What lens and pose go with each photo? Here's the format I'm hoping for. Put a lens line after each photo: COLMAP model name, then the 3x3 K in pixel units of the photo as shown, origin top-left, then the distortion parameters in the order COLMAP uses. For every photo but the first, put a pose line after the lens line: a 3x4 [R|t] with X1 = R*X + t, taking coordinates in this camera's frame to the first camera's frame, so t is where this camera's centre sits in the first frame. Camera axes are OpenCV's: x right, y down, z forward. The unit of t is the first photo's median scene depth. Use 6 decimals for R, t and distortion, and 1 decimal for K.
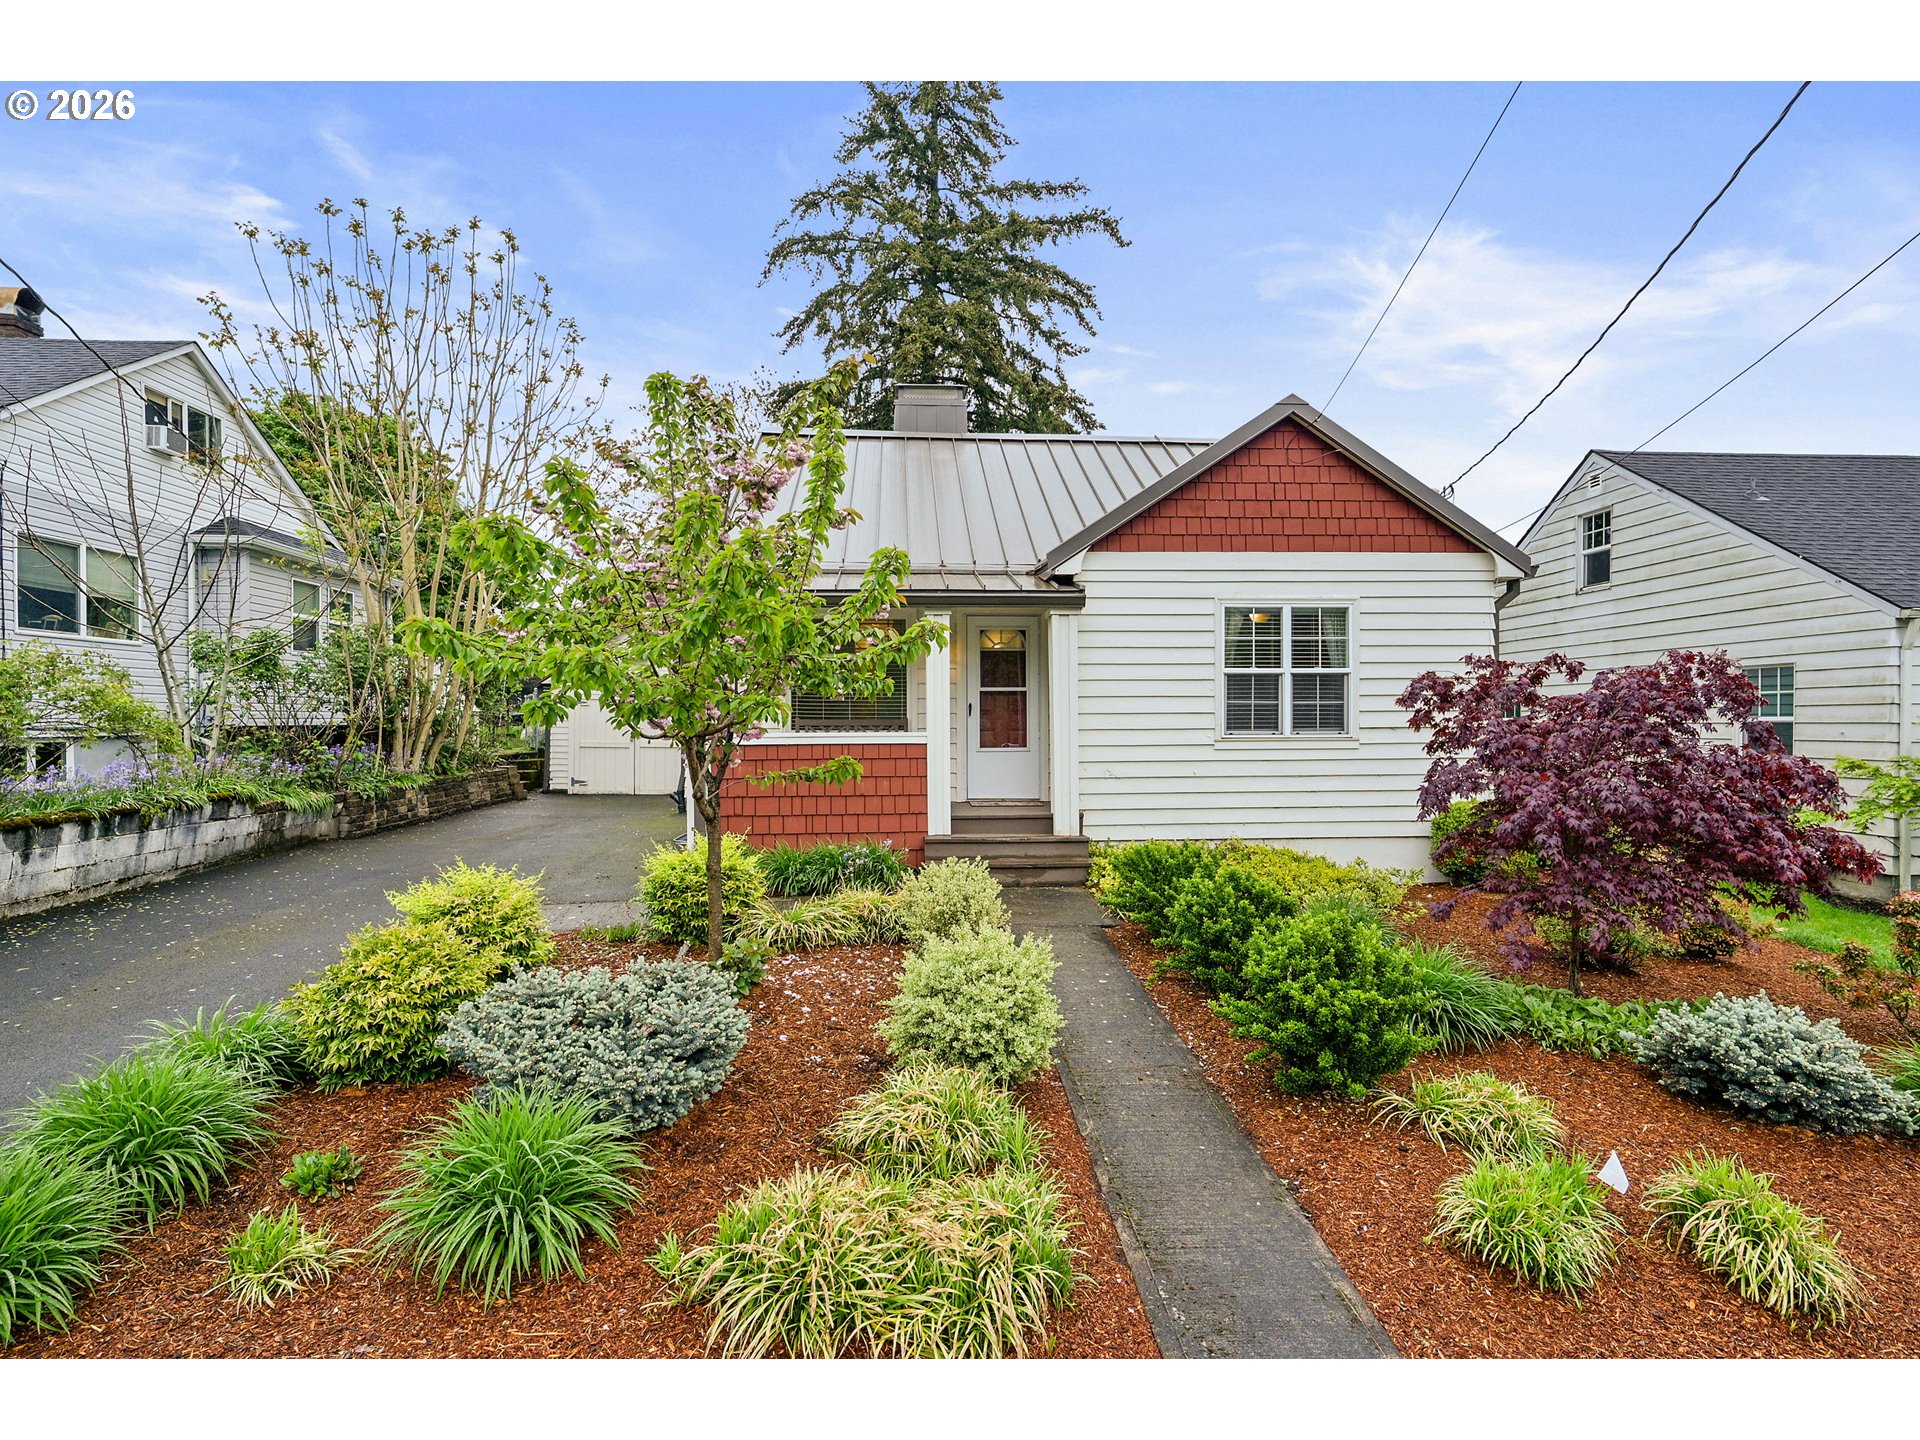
lens RADIAL K [[917.0, 0, 960.0], [0, 917.0, 720.0], [0, 0, 1]] dist [-0.003451, 0.000837]
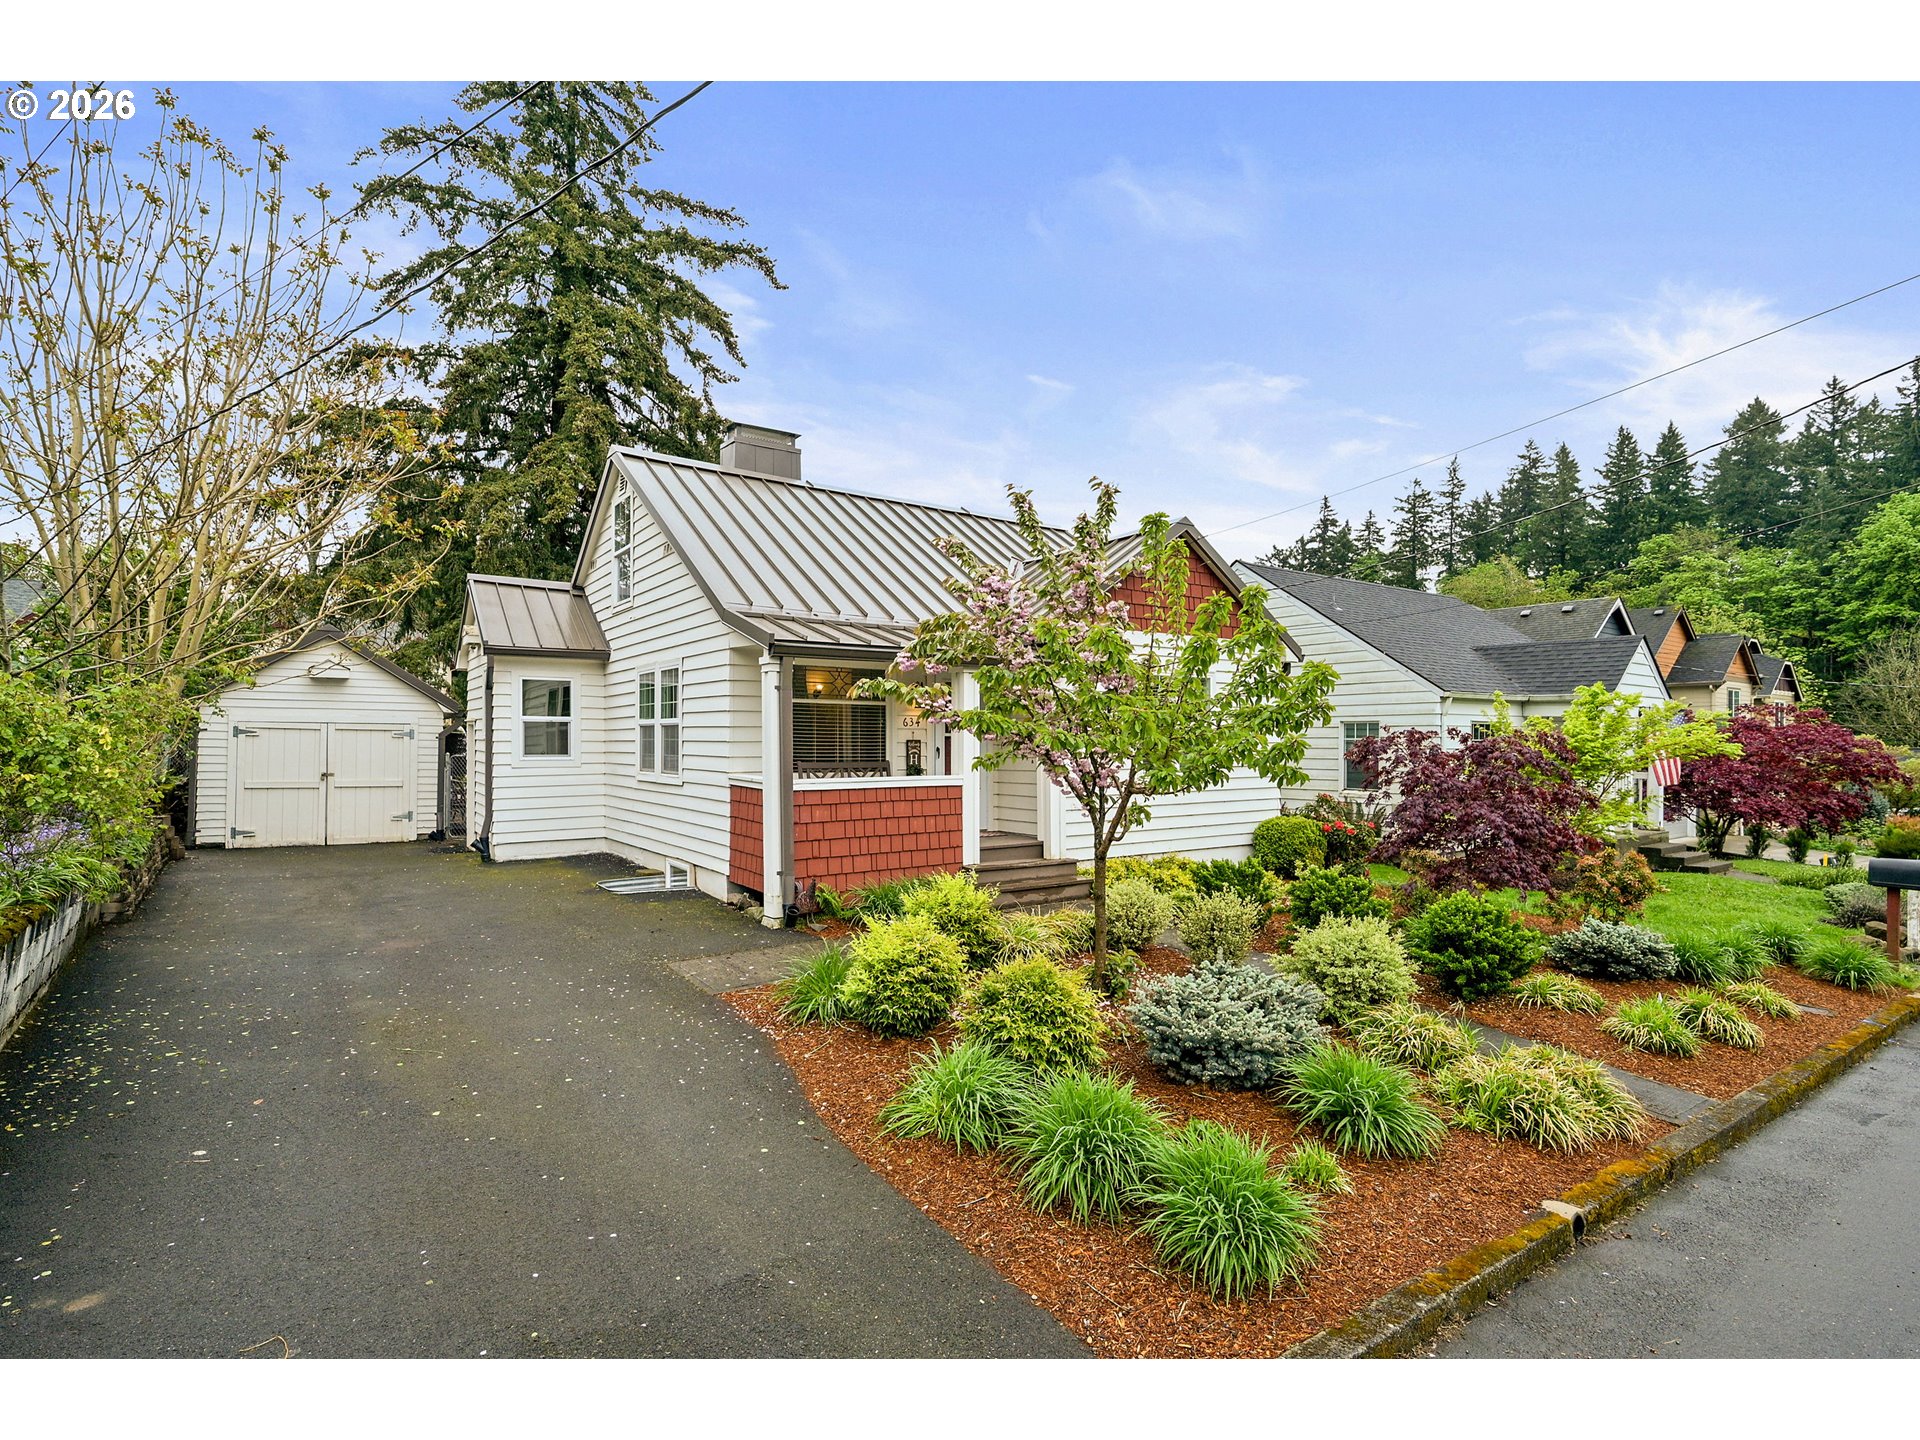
lens RADIAL K [[918.9, 0, 956.5], [0, 918.9, 751.6], [0, 0, 1]] dist [-0.001880, -0.000200]
pose [[0.863960, 0.000195, 0.503561, -0.165354], [-0.004639, 0.999961, 0.007571, -0.006497], [-0.503539, -0.008878, 0.863927, 0.005369]]
